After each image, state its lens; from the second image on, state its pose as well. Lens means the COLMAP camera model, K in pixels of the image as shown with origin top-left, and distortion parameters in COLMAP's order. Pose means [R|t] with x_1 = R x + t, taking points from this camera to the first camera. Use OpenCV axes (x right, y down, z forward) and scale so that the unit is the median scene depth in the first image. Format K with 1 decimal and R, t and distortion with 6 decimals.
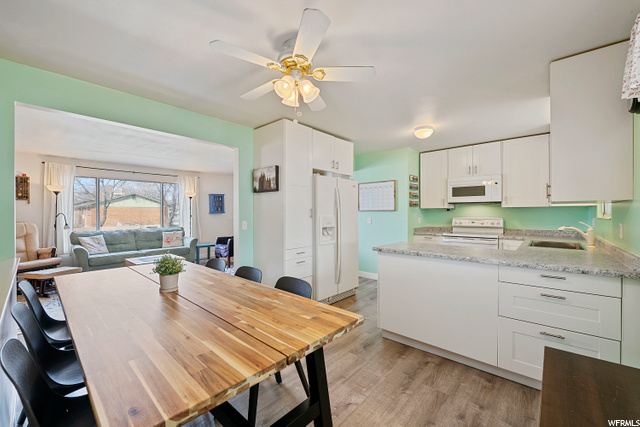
lens RADIAL K [[263.3, 0, 318.3], [0, 263.3, 211.7], [0, 0, 1]] dist [-0.000690, -0.000218]
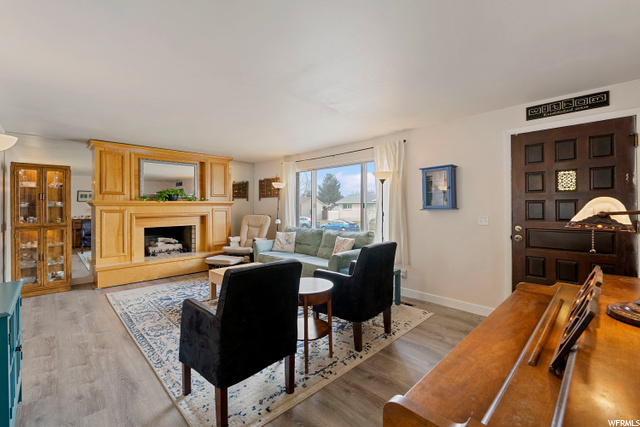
lens RADIAL K [[283.0, 0, 310.1], [0, 283.0, 204.2], [0, 0, 1]] dist [0.001141, -0.000386]
pose [[-0.082680, -0.009308, -0.996533, 0.505666], [0.001982, 0.999953, -0.009504, 0.003949], [0.996574, -0.002761, -0.082657, 3.598675]]
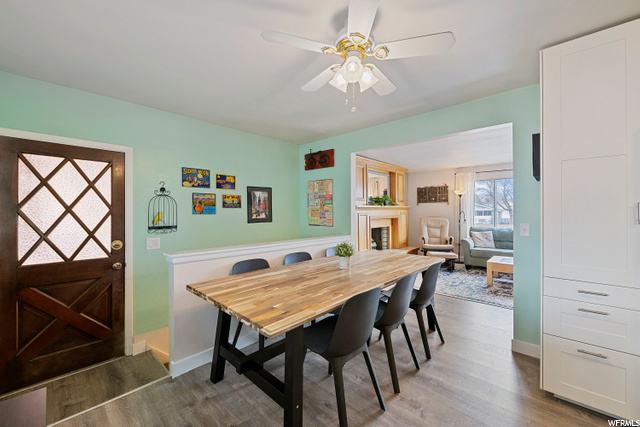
lens RADIAL K [[255.4, 0, 320.2], [0, 255.4, 210.1], [0, 0, 1]] dist [0.001694, 0.000077]
pose [[-0.023127, -0.003065, -0.999728, 0.840149], [0.004805, 0.999983, -0.003177, -0.000689], [0.999721, -0.004877, -0.023112, 0.980848]]
